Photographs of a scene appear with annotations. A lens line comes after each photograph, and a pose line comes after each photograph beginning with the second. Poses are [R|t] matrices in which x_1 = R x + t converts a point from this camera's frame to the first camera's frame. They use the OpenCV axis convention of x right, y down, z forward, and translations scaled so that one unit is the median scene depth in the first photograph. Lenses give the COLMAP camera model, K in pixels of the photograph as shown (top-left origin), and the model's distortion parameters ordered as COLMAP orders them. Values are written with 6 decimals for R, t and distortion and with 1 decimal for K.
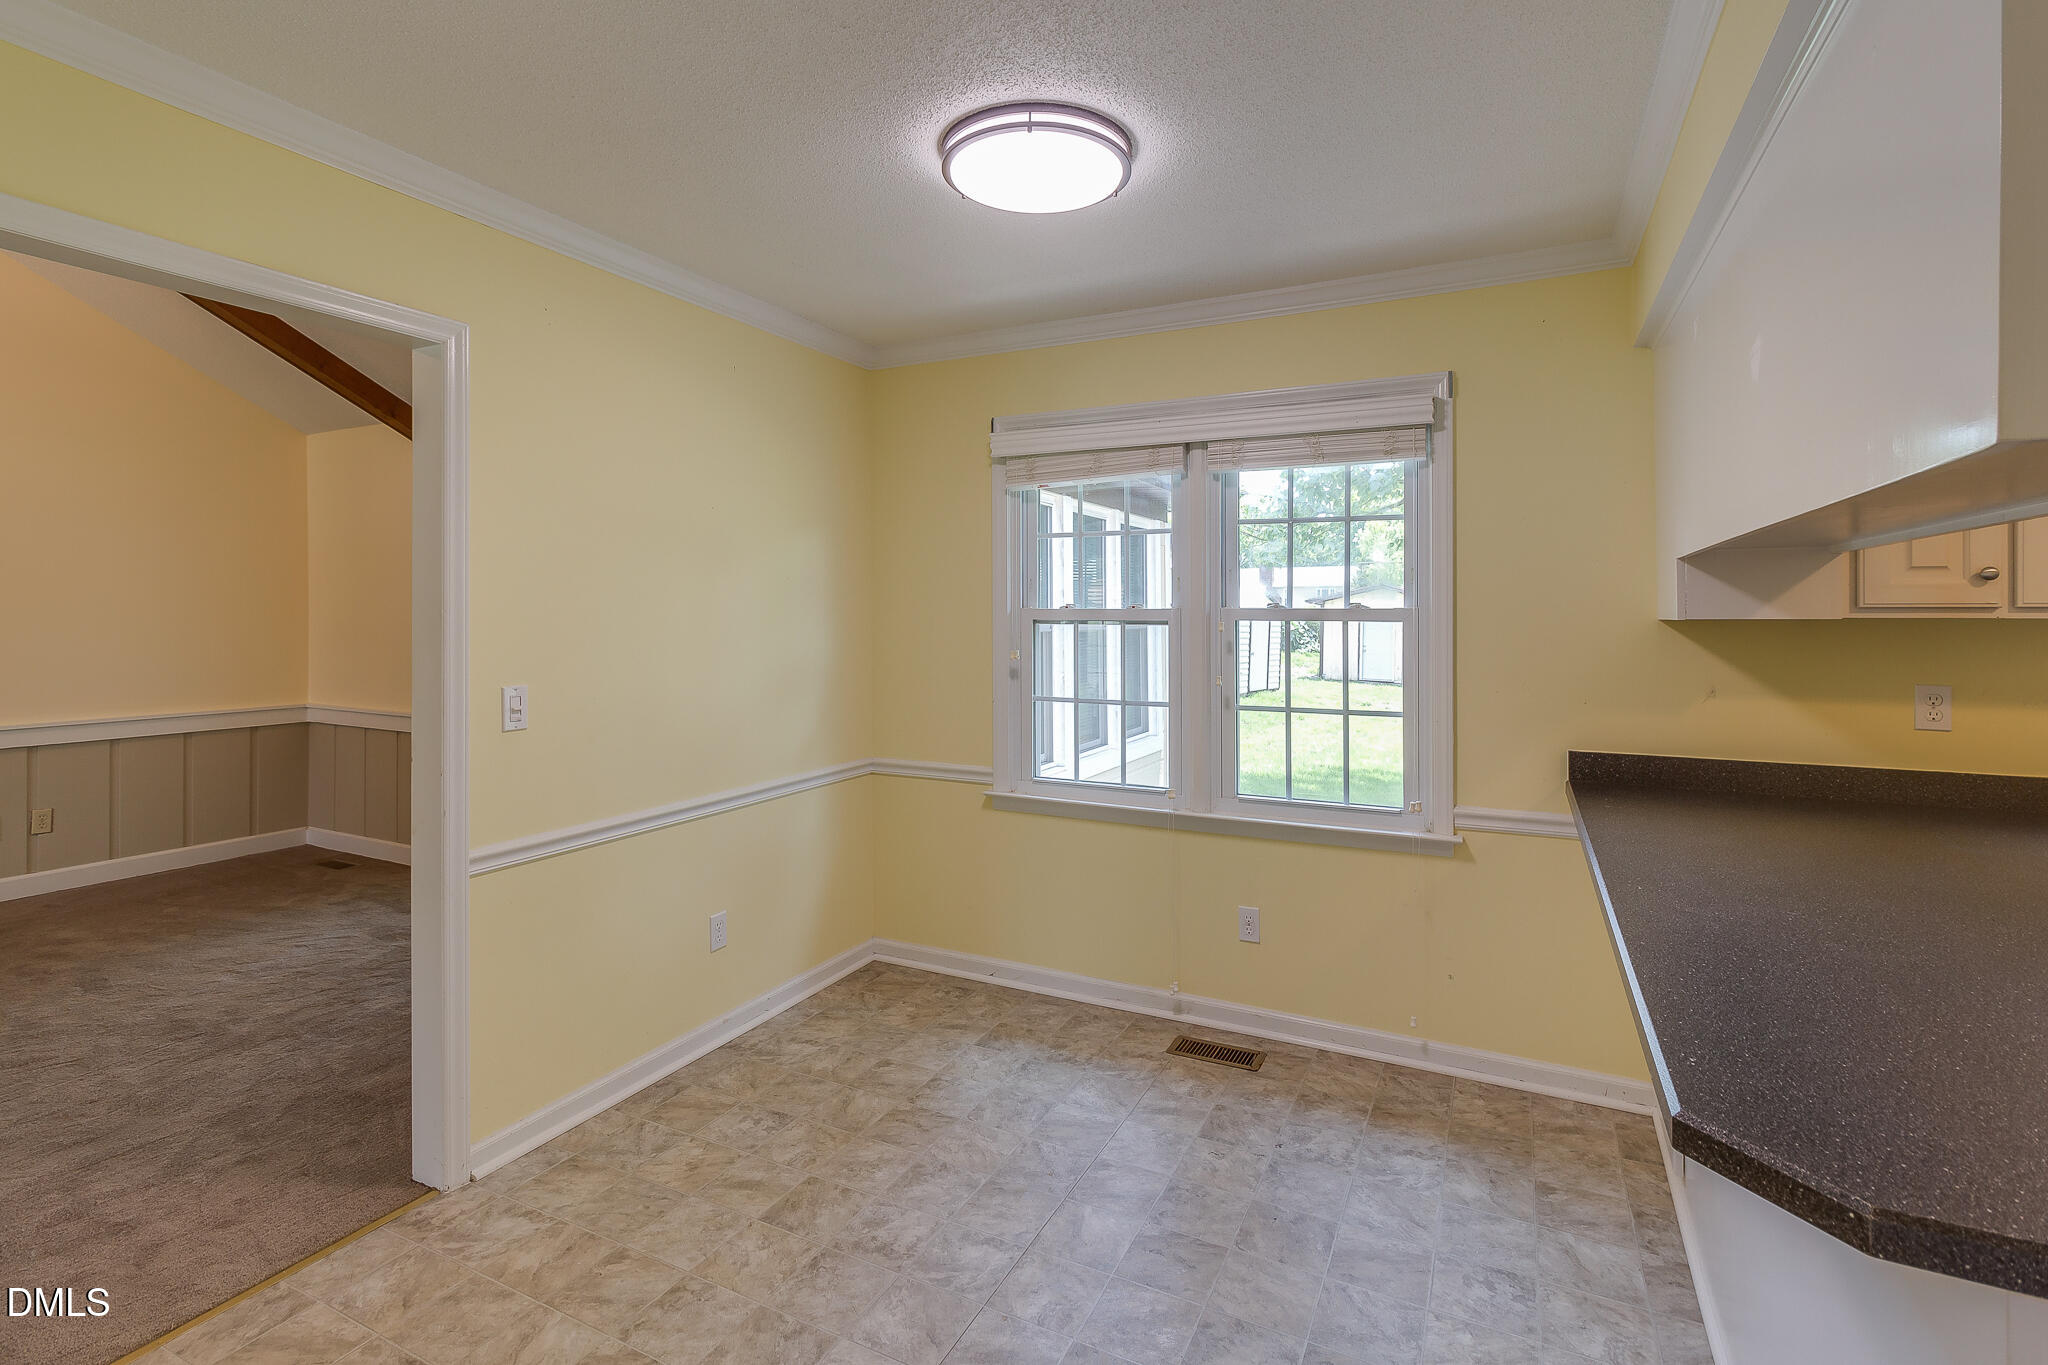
lens RADIAL K [[960.7, 0, 1007.3], [0, 960.7, 621.0], [0, 0, 1]] dist [0.000050, 0.000191]
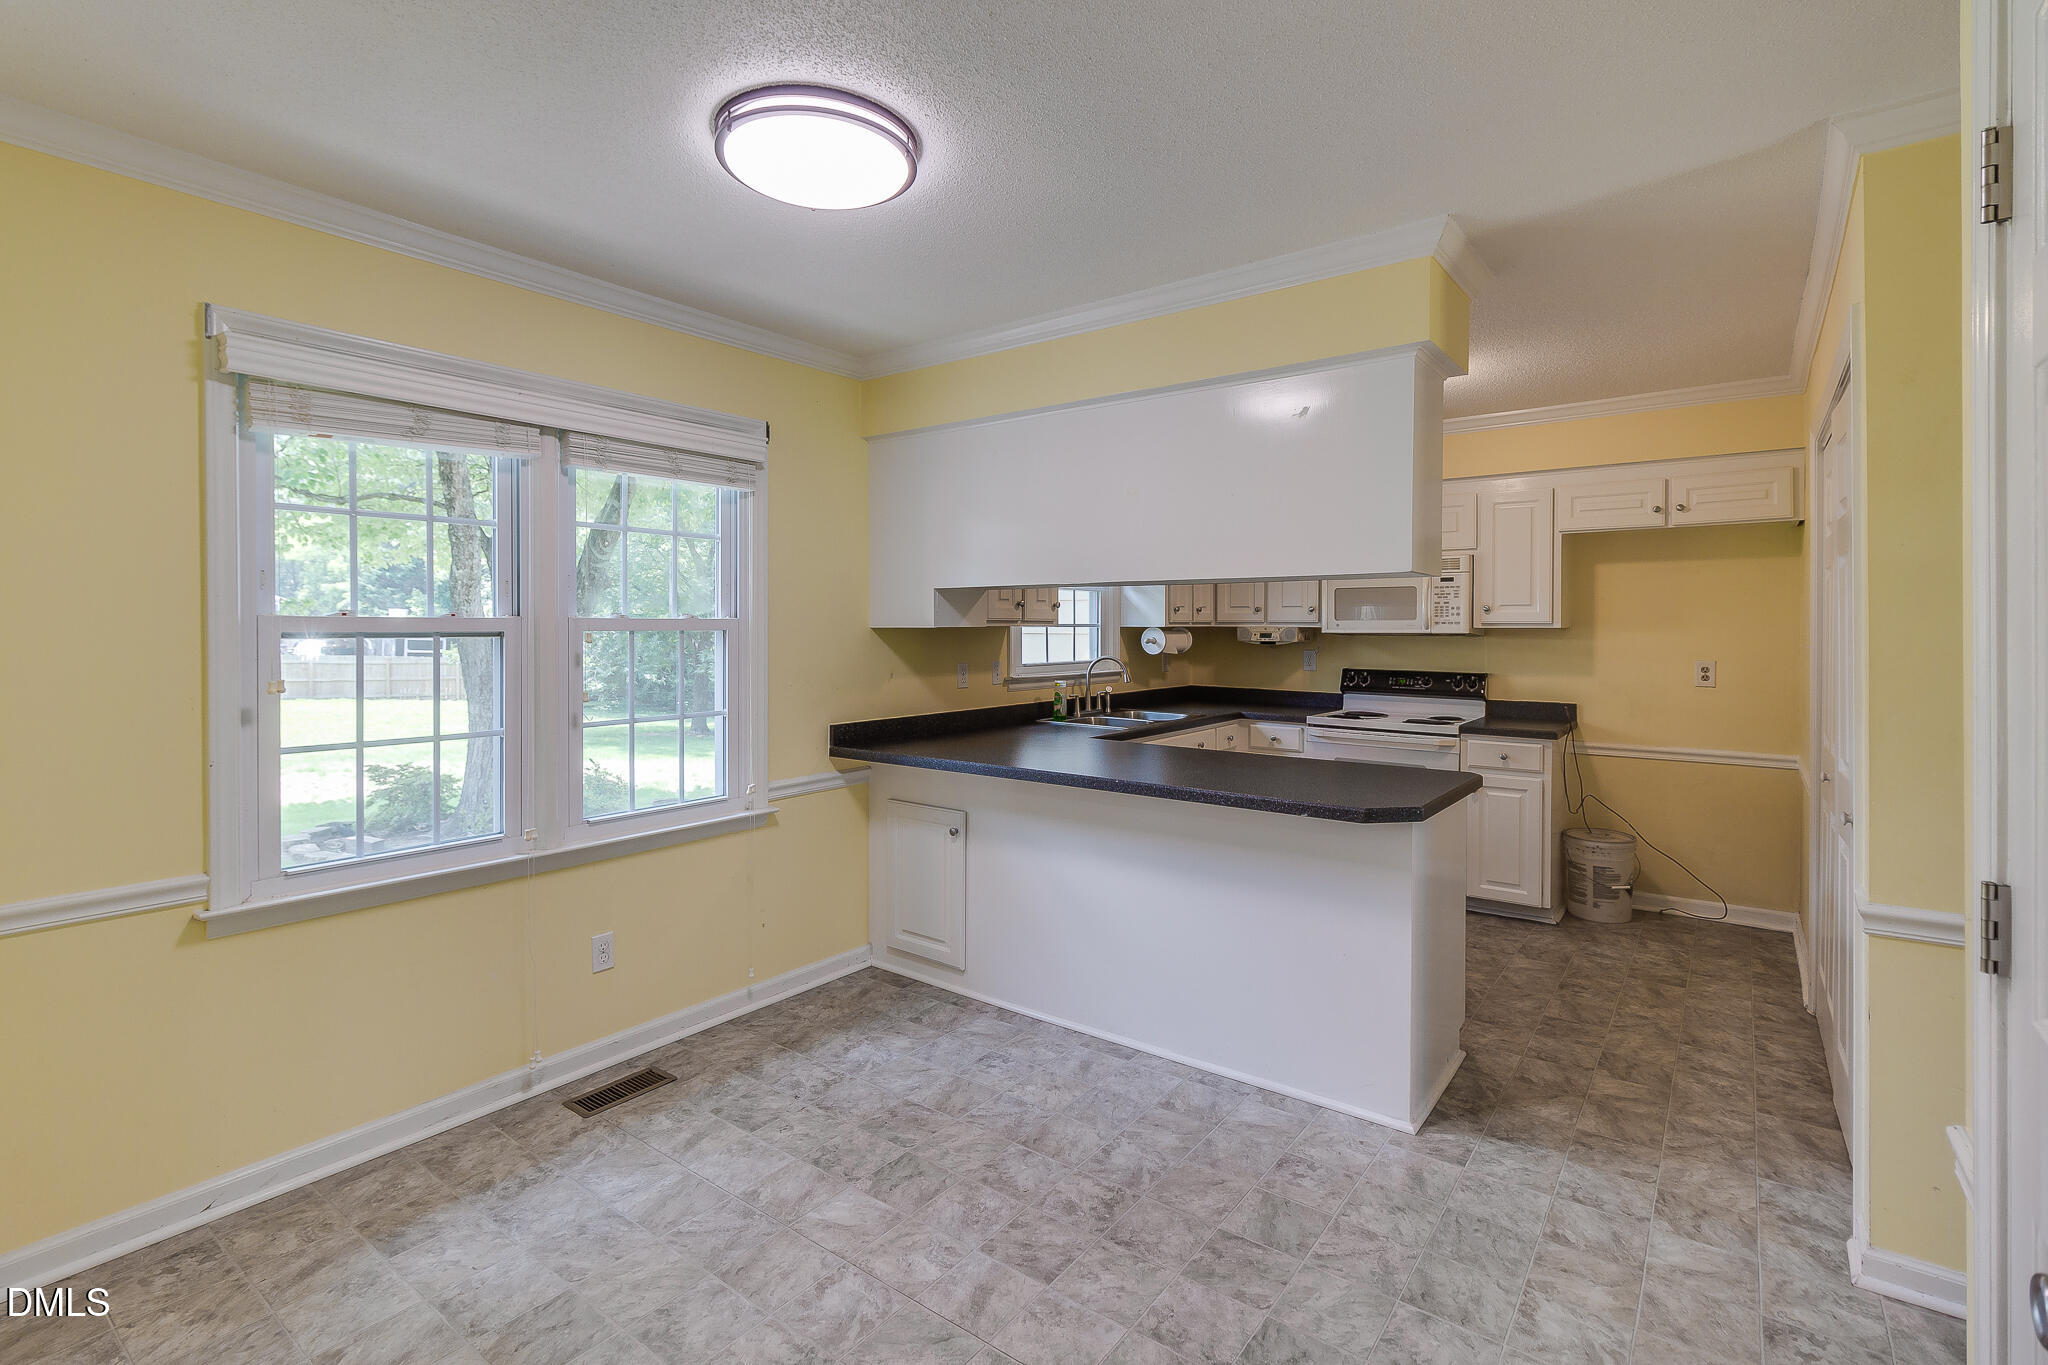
lens RADIAL K [[962.8, 0, 1028.6], [0, 962.8, 649.9], [0, 0, 1]] dist [0.000337, 0.000214]
pose [[0.162734, -0.025485, 0.986341, -0.675674], [0.006242, 0.999673, 0.024800, -0.003090], [-0.986650, 0.002121, 0.162840, 0.479891]]
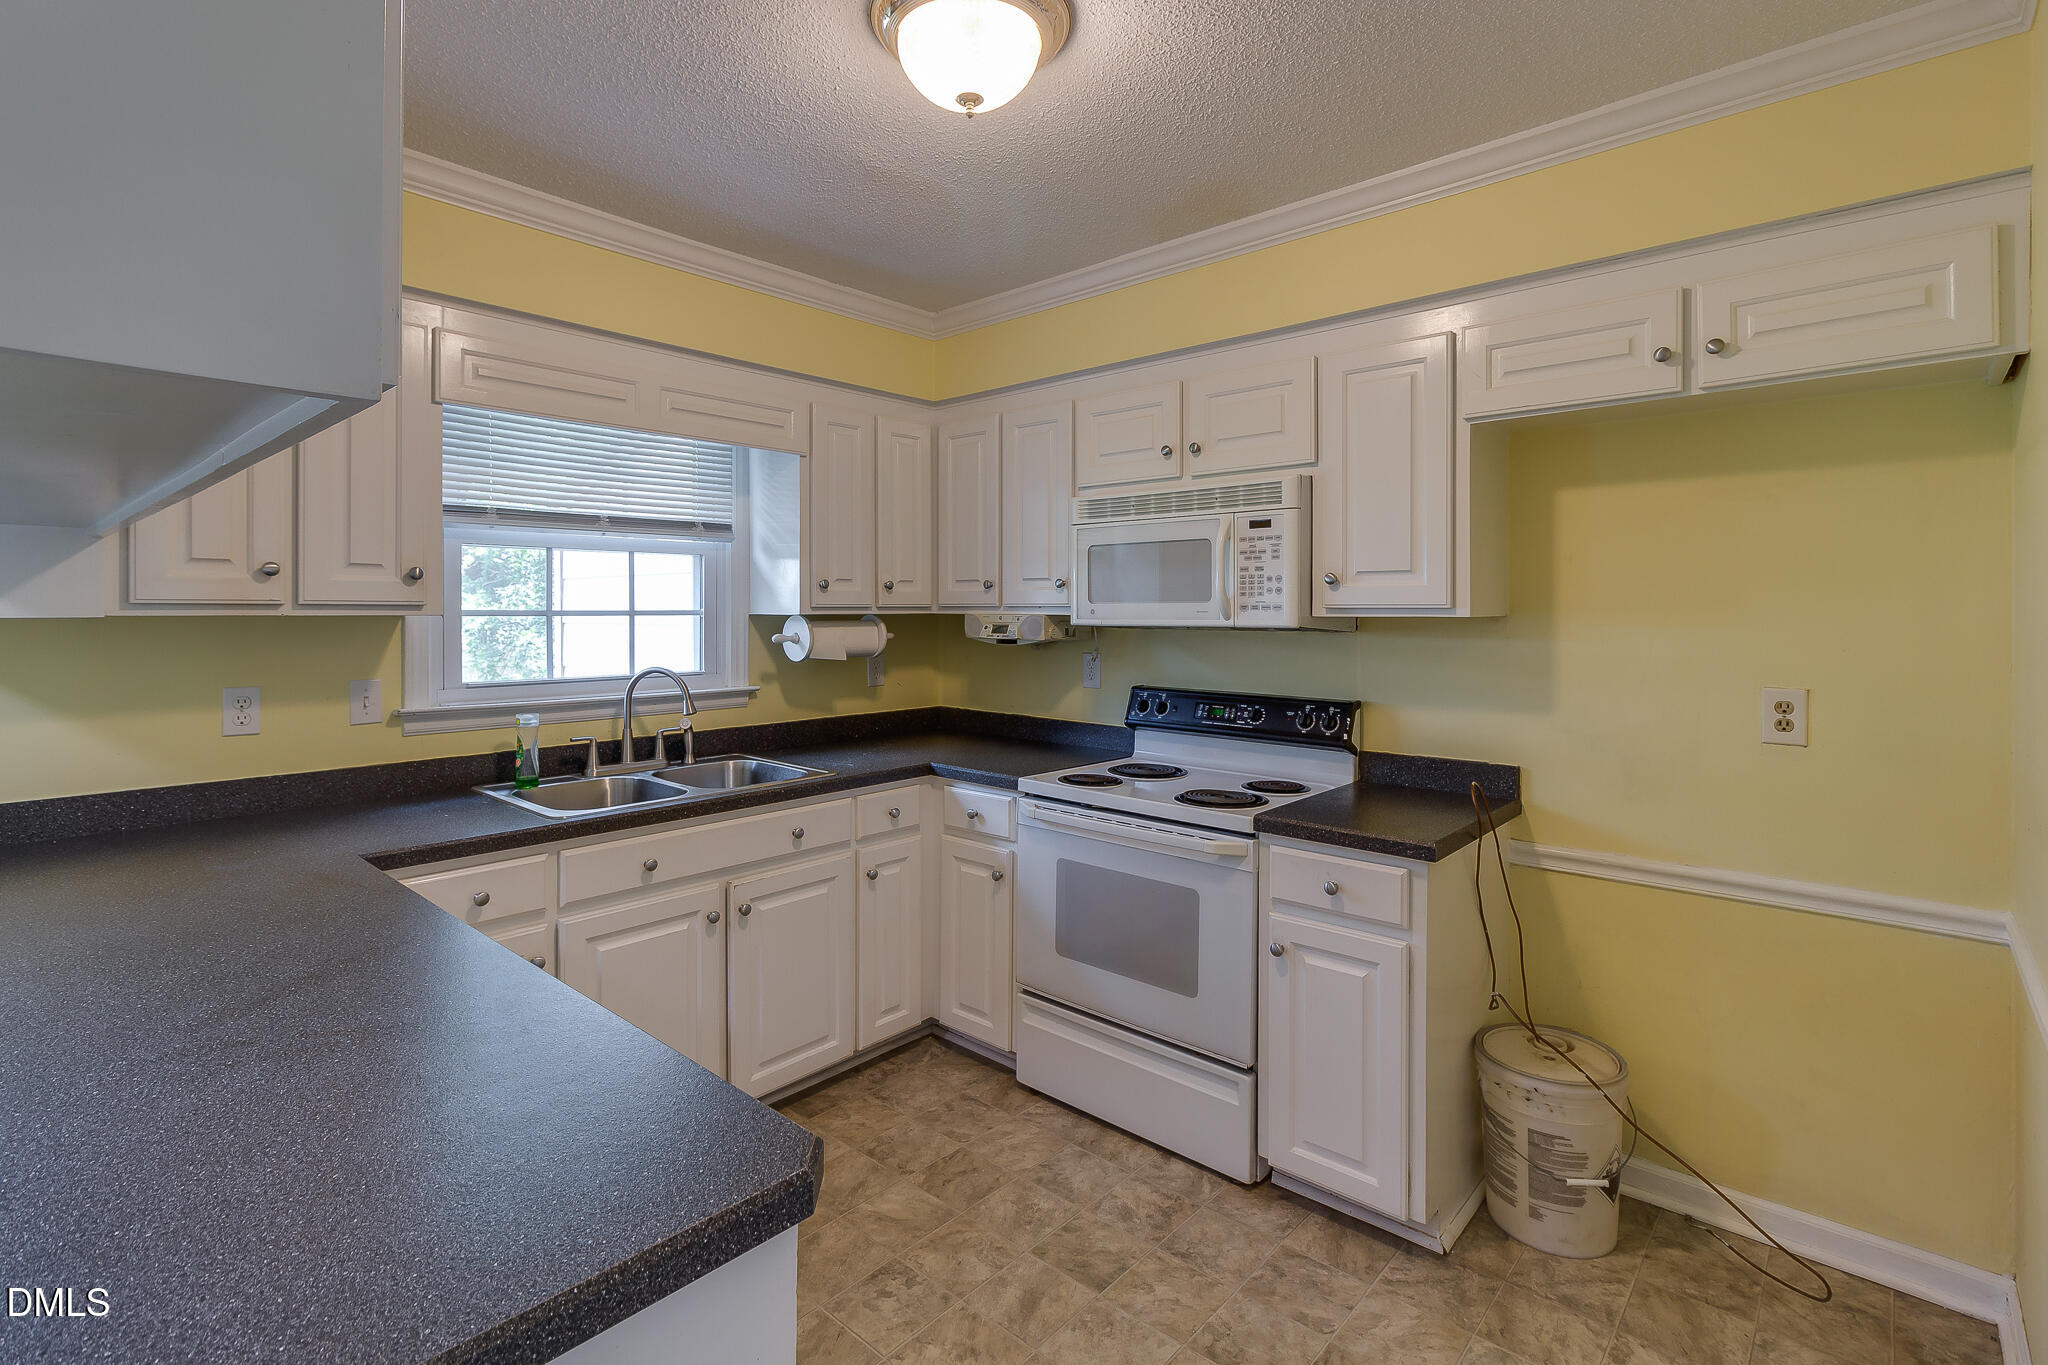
lens RADIAL K [[961.8, 0, 1016.3], [0, 961.8, 628.8], [0, 0, 1]] dist [-0.023485, 0.011378]
pose [[0.252488, -0.016694, 0.967456, -0.650595], [0.007179, 0.999856, 0.015380, -0.002975], [-0.967573, 0.003063, 0.252571, 0.467027]]
